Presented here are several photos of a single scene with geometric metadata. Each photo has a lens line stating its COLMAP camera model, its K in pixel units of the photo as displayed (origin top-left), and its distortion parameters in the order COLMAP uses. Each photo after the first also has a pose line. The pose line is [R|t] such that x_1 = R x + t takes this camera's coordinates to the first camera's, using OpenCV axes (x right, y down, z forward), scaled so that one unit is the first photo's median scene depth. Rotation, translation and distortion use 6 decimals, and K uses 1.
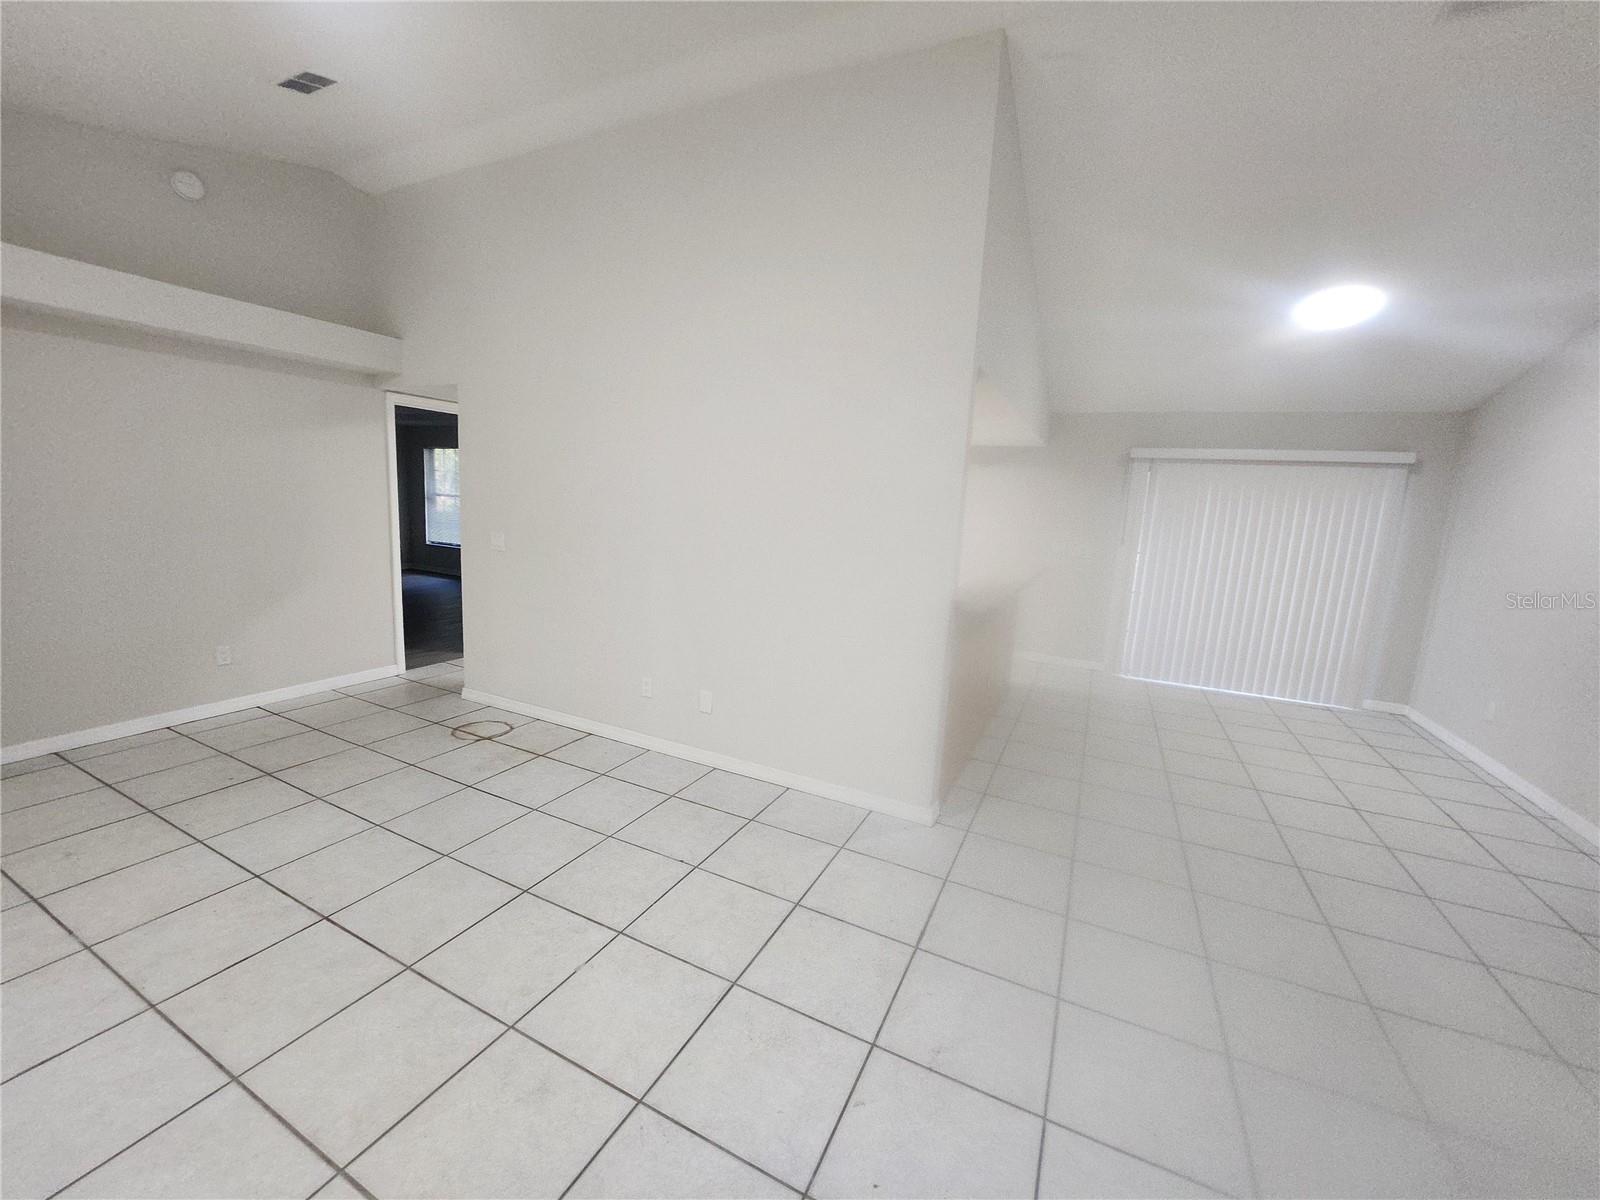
lens RADIAL K [[634.6, 0, 792.3], [0, 634.6, 597.2], [0, 0, 1]] dist [-0.011337, 0.000110]
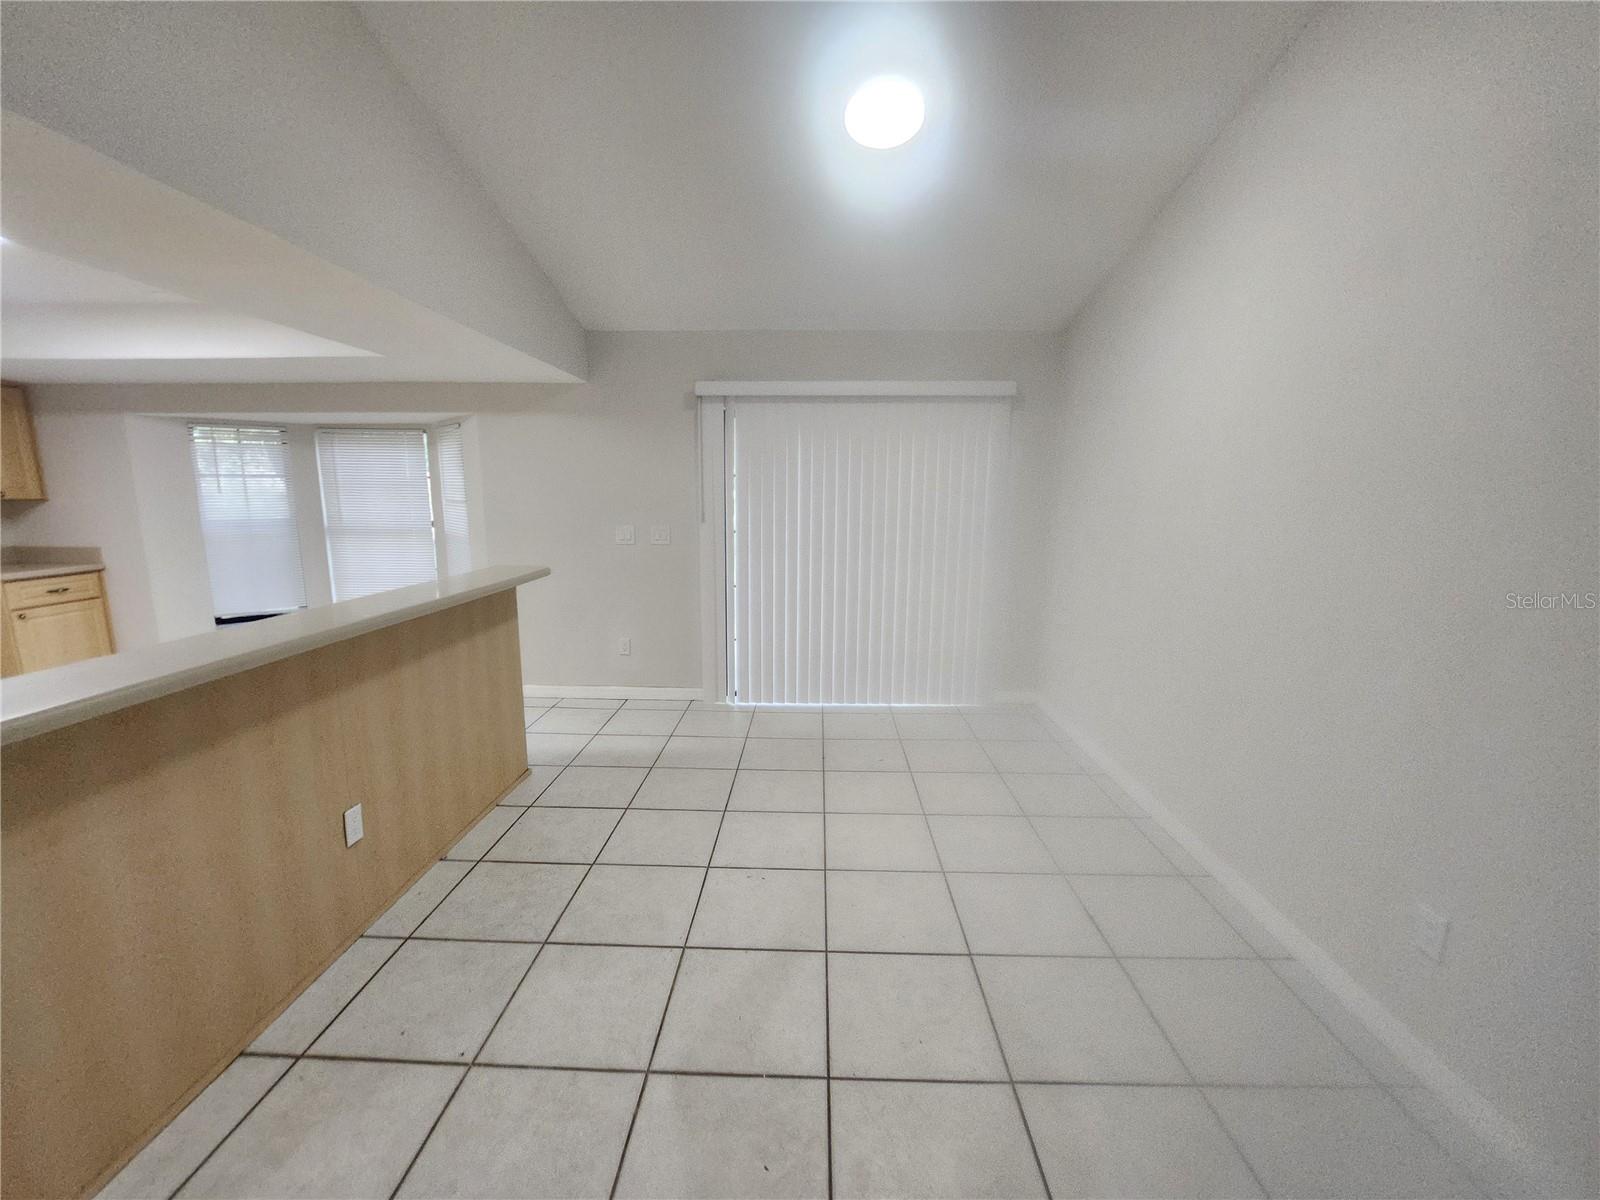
lens RADIAL K [[634.6, 0, 799.4], [0, 634.6, 595.6], [0, 0, 1]] dist [-0.011337, 0.000110]
pose [[0.914538, -0.118757, 0.386675, 0.354642], [0.108205, 0.992919, 0.049028, -0.025569], [-0.389760, -0.002997, 0.920912, 0.324392]]
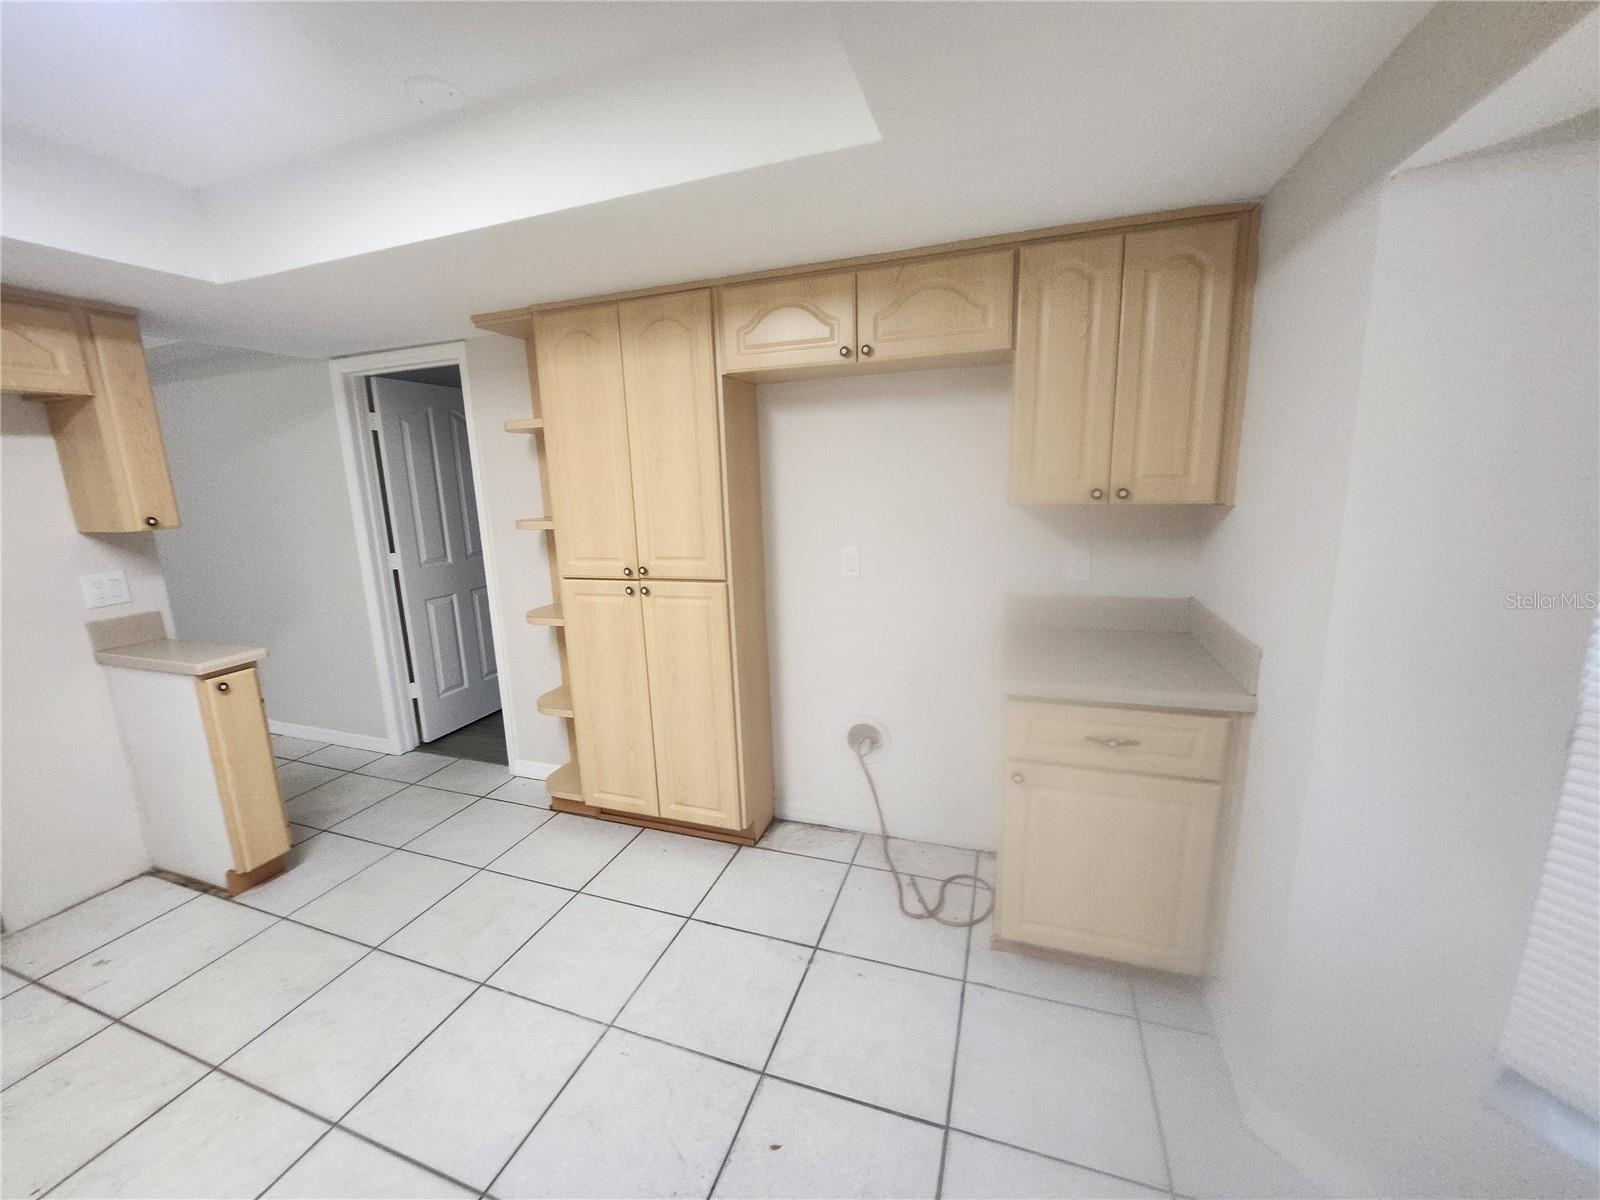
lens RADIAL K [[634.6, 0, 788.4], [0, 634.6, 592.5], [0, 0, 1]] dist [-0.011337, 0.000110]
pose [[0.104585, 0.146593, -0.983653, 0.110454], [-0.111597, 0.984560, 0.134863, -0.184540], [0.988235, 0.095668, 0.119330, 1.151858]]
